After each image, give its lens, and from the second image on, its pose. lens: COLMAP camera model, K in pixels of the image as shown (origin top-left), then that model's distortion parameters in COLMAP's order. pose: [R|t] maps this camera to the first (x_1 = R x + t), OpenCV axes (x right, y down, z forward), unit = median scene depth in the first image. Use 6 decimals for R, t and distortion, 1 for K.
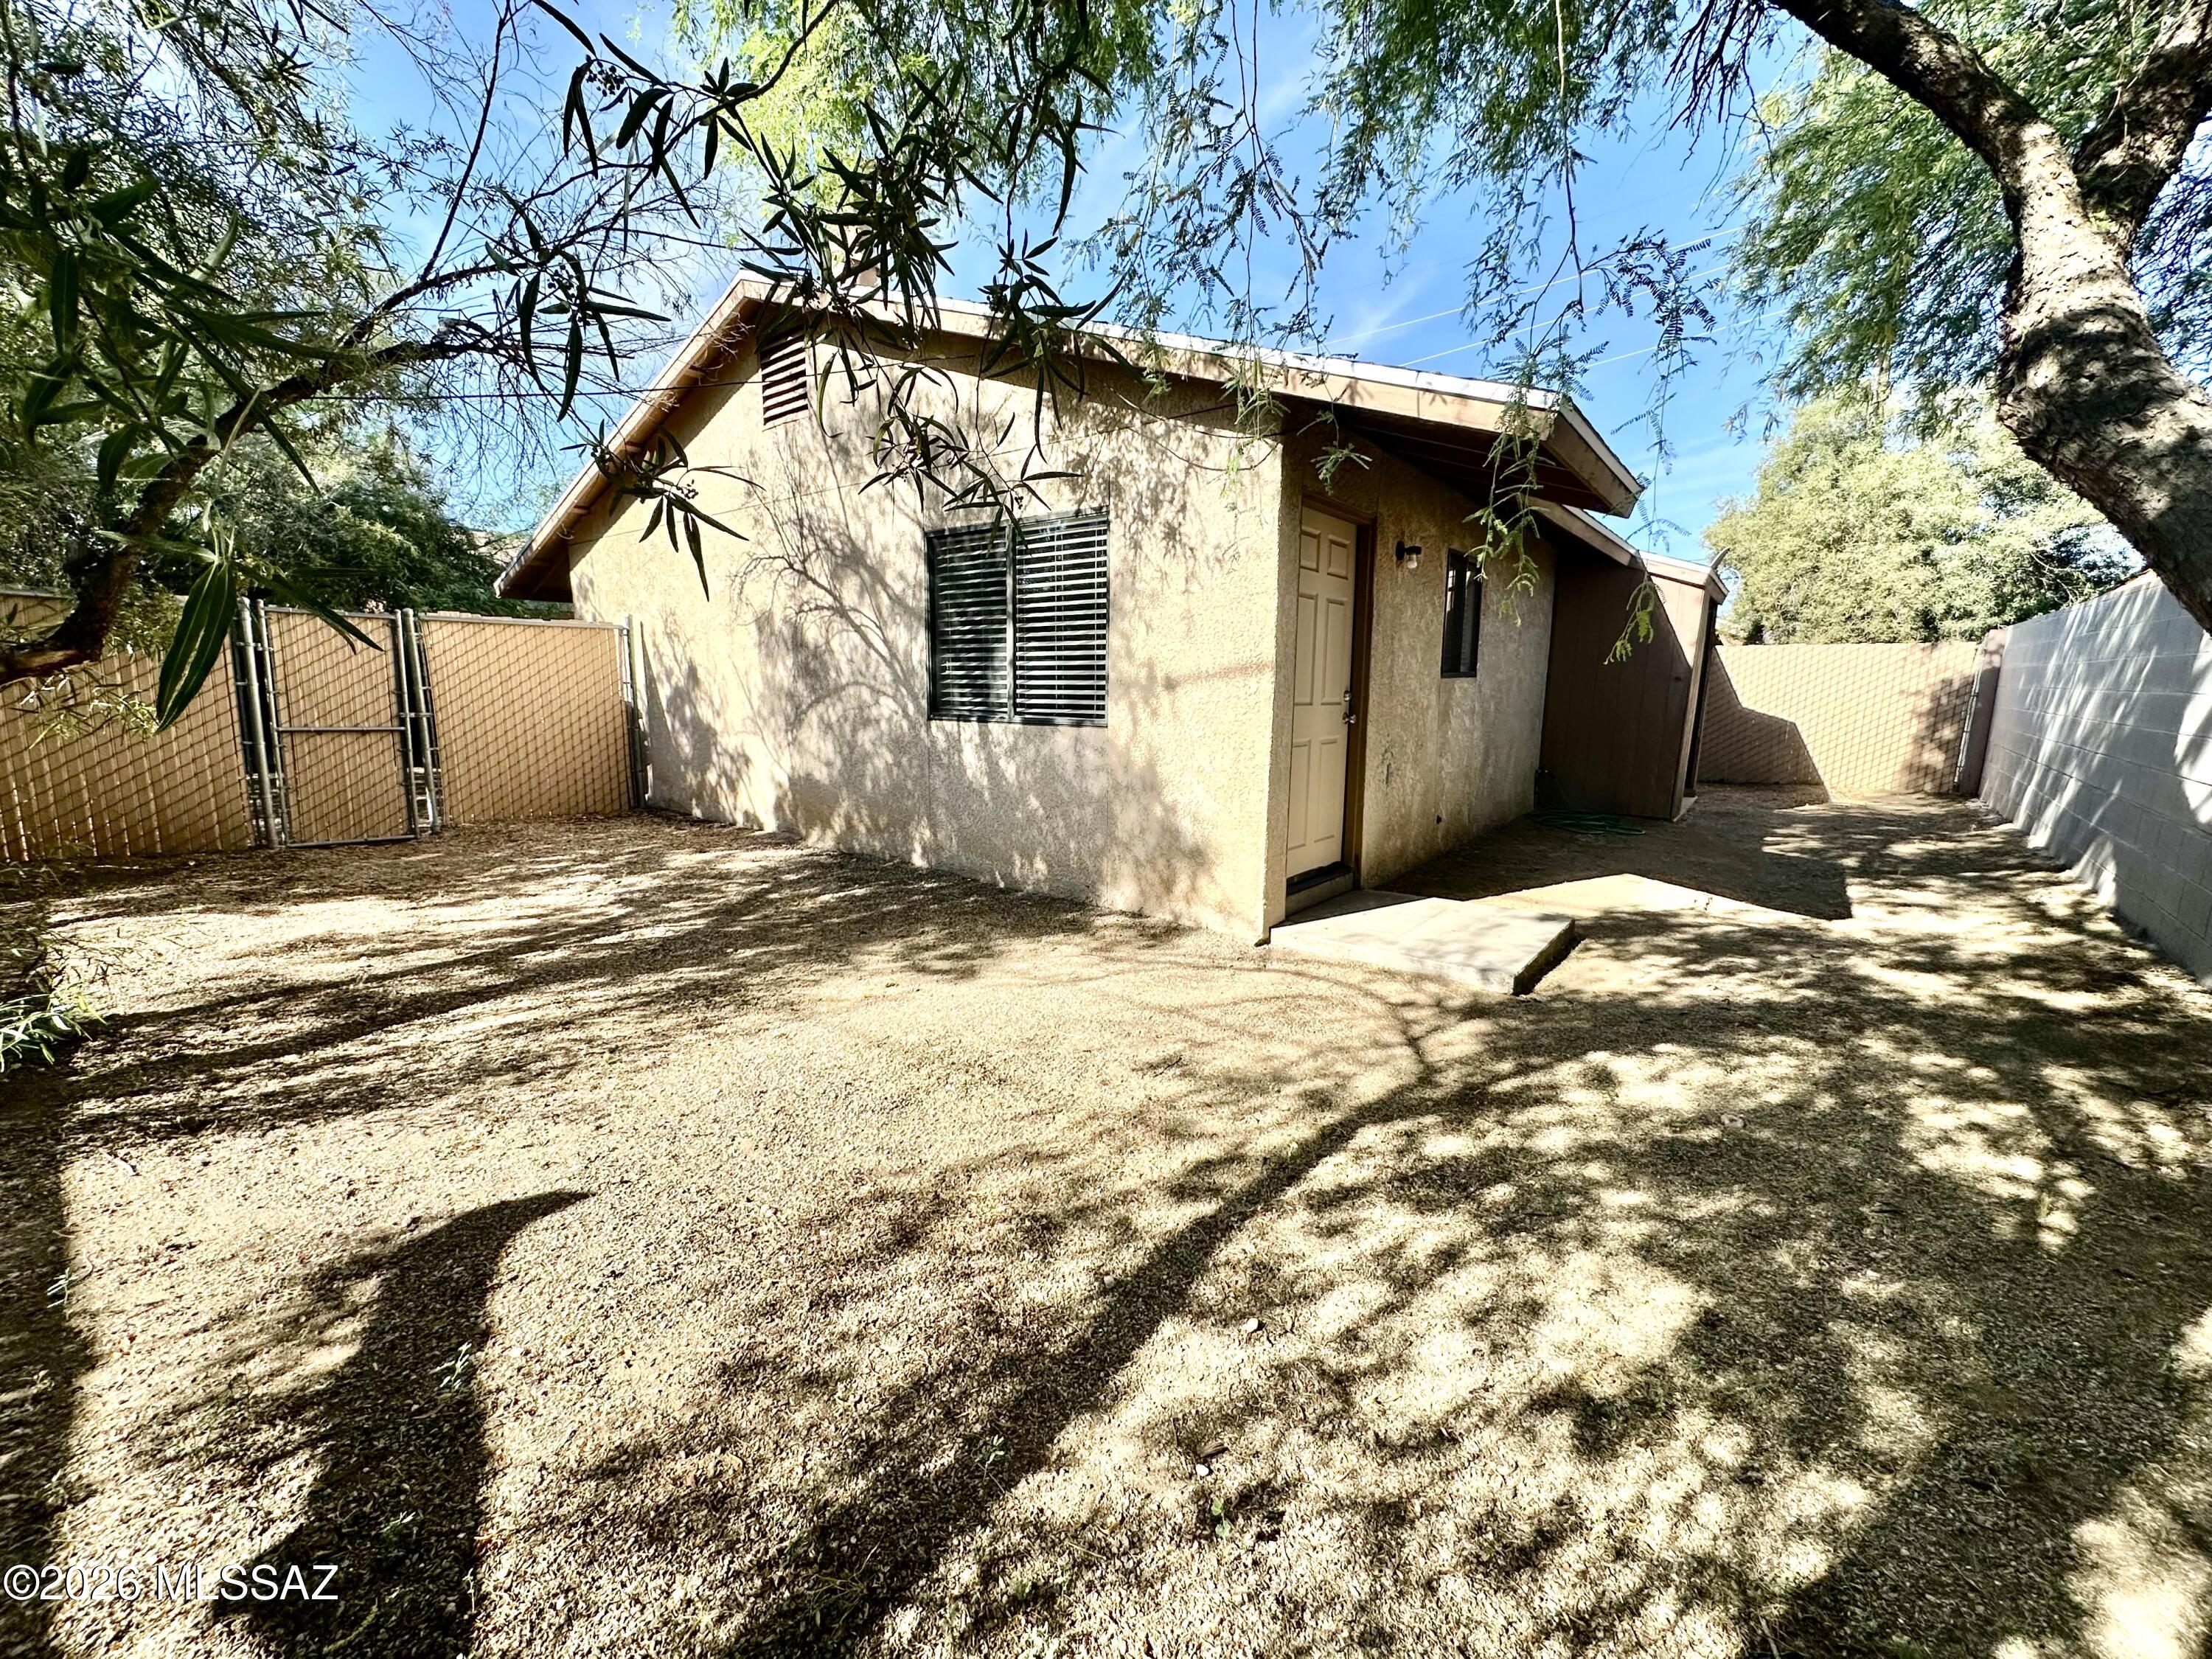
lens RADIAL K [[884.5, 0, 1101.1], [0, 884.5, 823.2], [0, 0, 1]] dist [-0.002240, 0.000295]
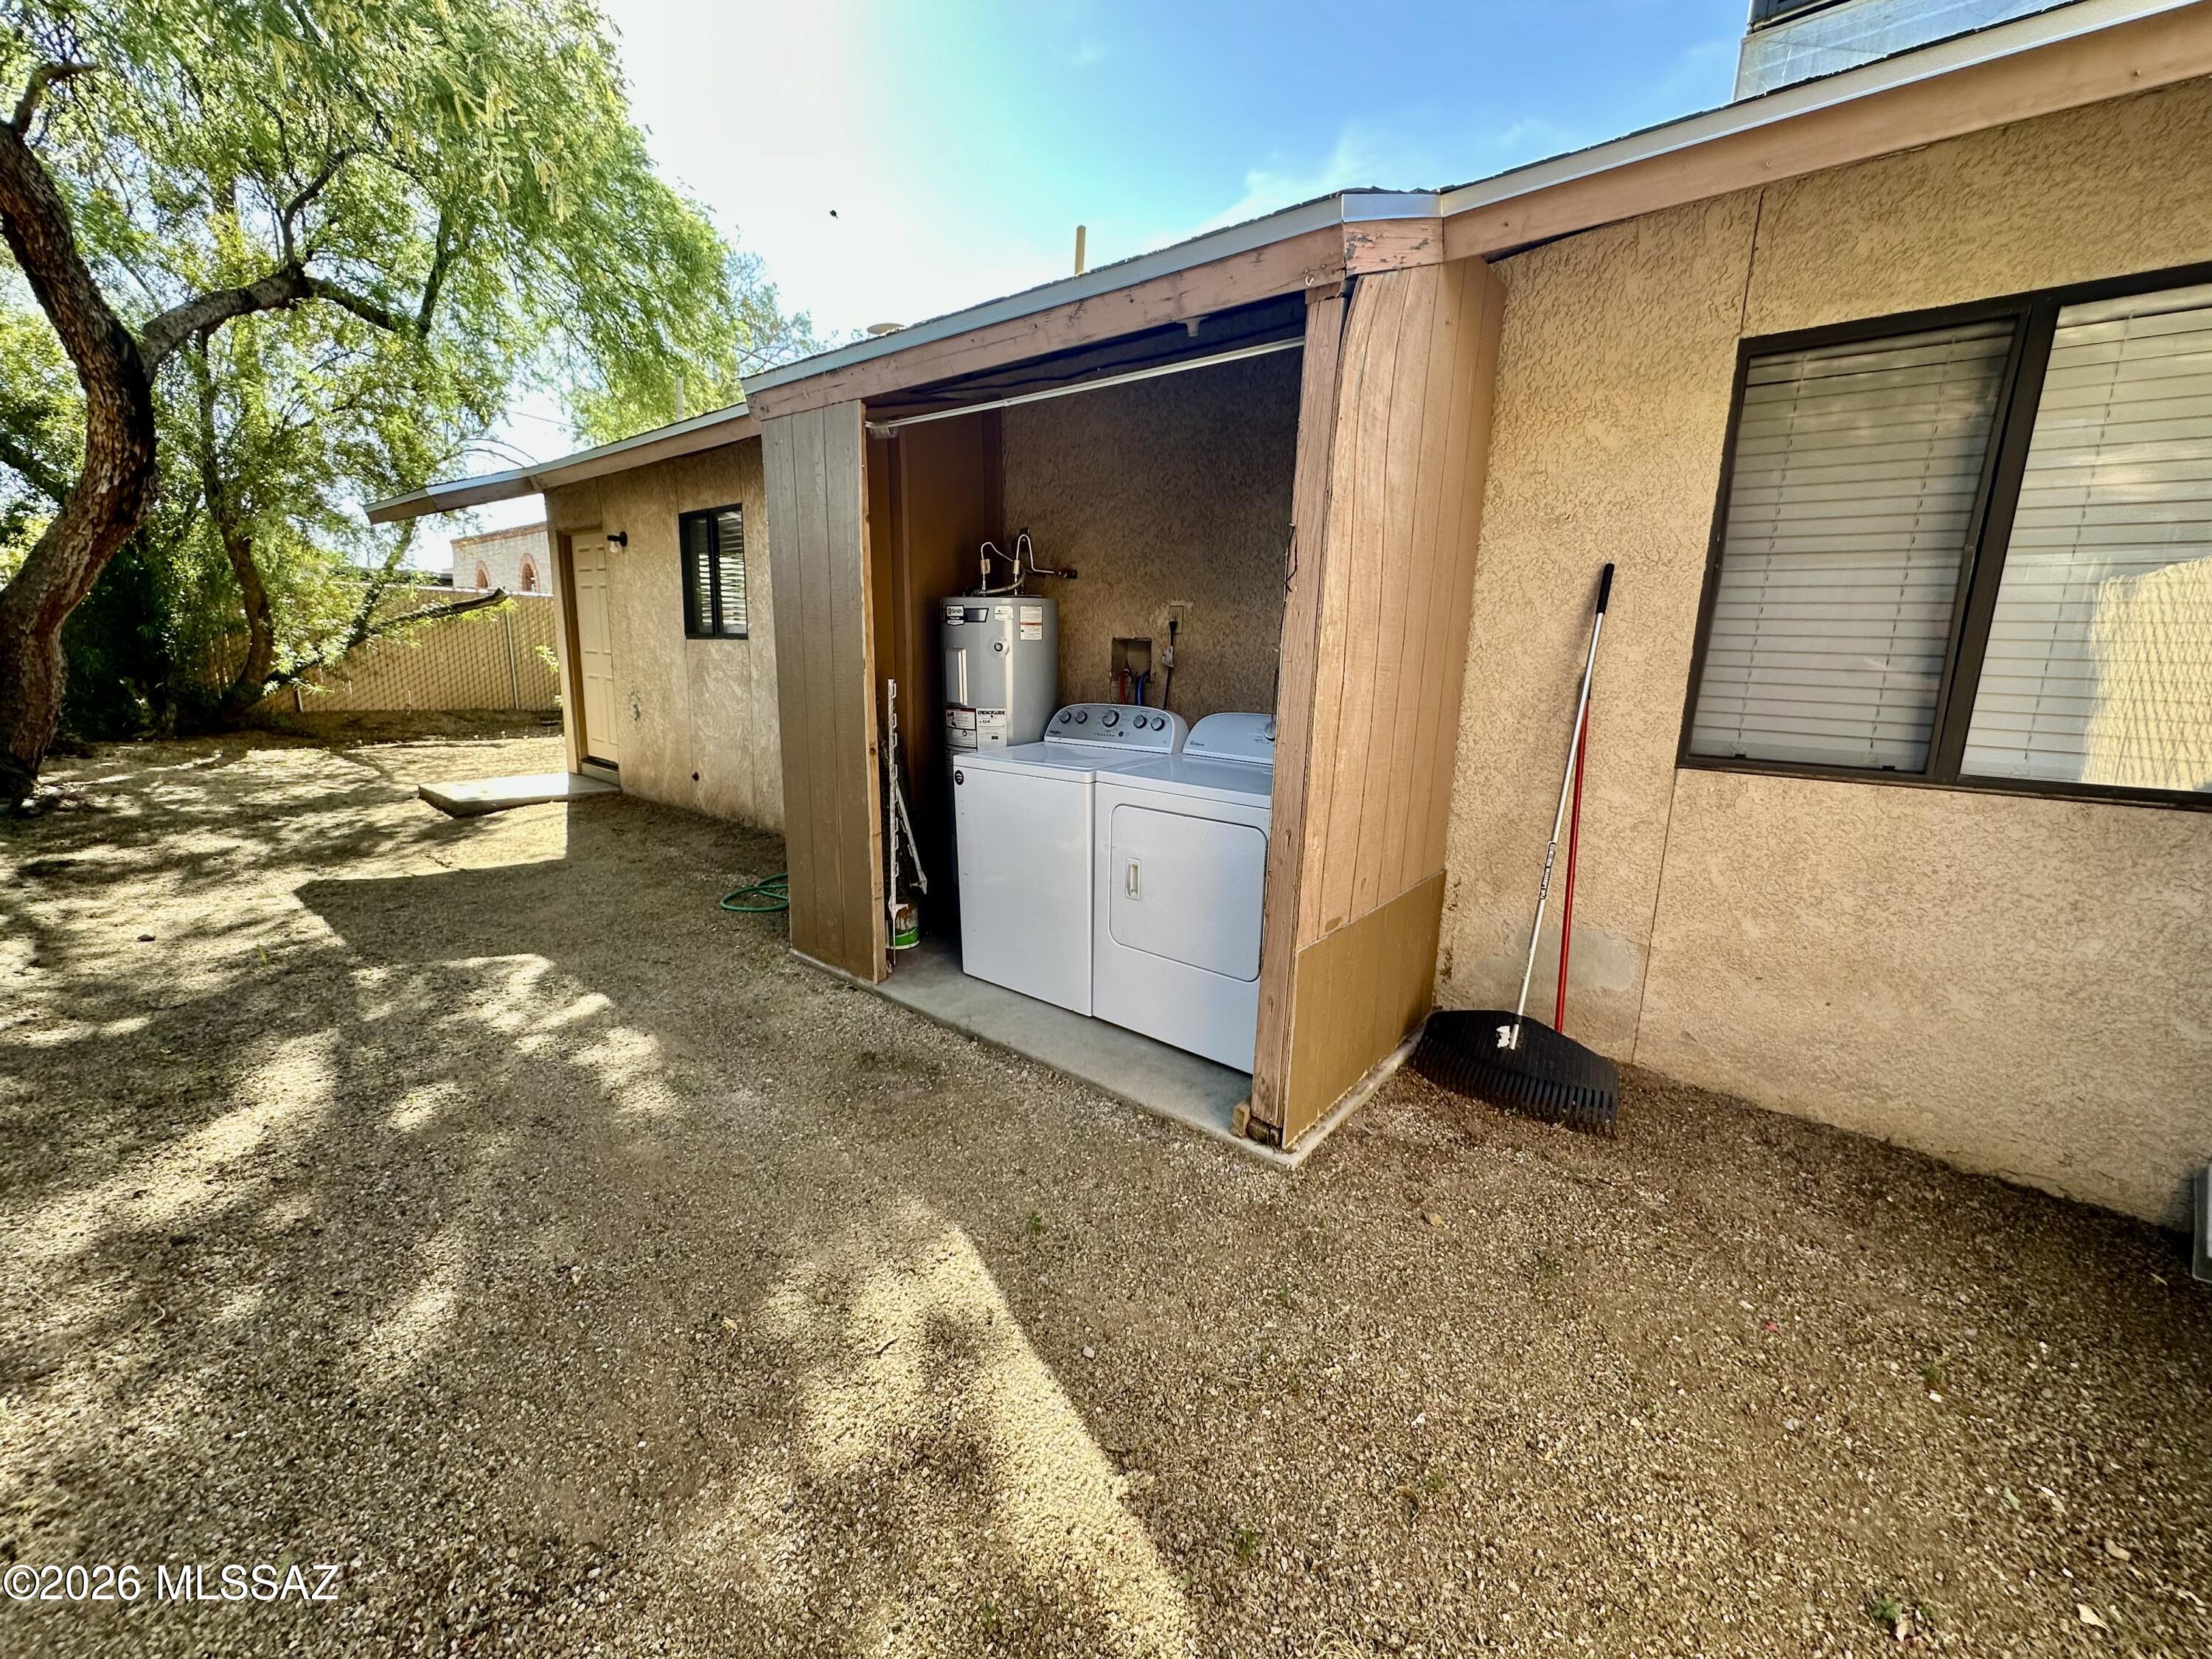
lens RADIAL K [[884.5, 0, 1111.5], [0, 884.5, 833.3], [0, 0, 1]] dist [-0.002240, 0.000295]
pose [[-0.027427, 0.195673, -0.980286, 3.377385], [-0.192395, 0.961286, 0.197263, -0.577005], [0.980934, 0.194012, 0.011281, 3.570234]]
